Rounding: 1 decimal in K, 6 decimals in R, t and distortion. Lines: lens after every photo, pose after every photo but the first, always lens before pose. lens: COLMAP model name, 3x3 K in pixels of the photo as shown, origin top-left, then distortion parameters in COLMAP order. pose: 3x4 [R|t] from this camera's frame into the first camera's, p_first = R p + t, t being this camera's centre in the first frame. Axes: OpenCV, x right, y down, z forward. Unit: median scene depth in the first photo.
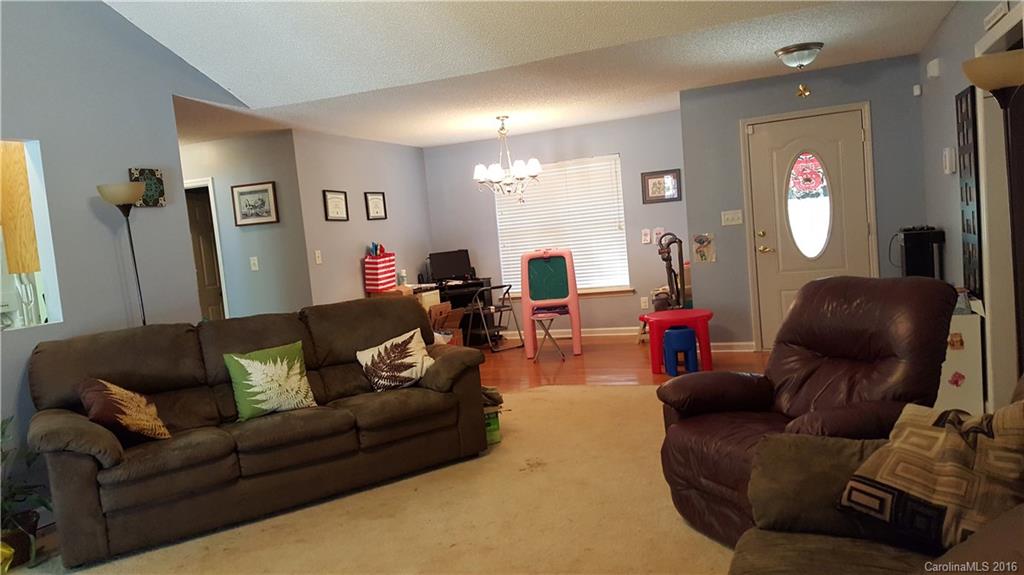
lens RADIAL K [[745.9, 0, 509.5], [0, 745.9, 294.3], [0, 0, 1]] dist [0.102081, -0.165132]
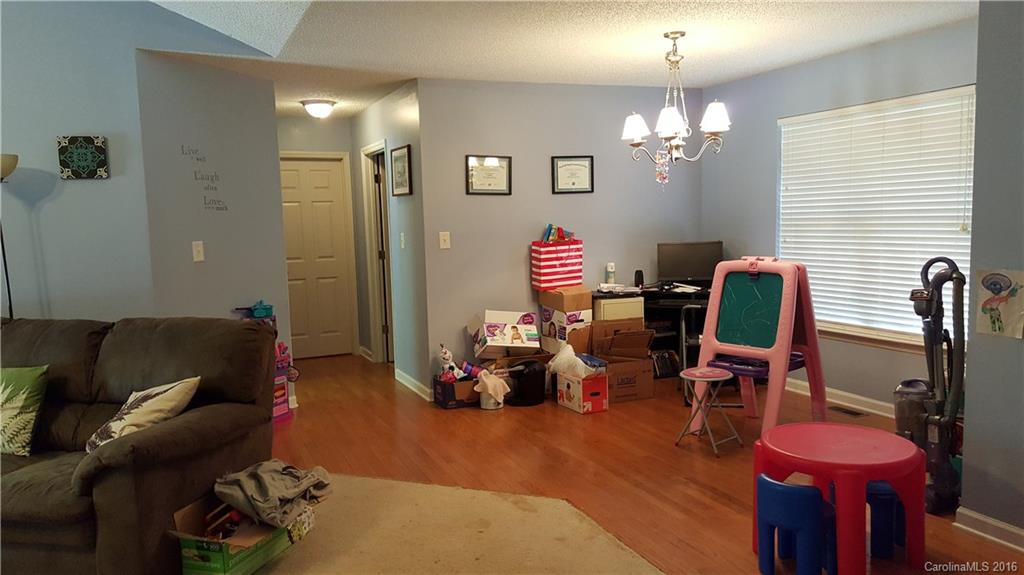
lens RADIAL K [[745.9, 0, 509.5], [0, 745.9, 294.3], [0, 0, 1]] dist [0.102081, -0.165132]
pose [[0.699109, 0.144150, -0.700333, 0.351624], [-0.095391, 0.989515, 0.108449, -0.083559], [0.708623, -0.009012, 0.705530, 0.480054]]
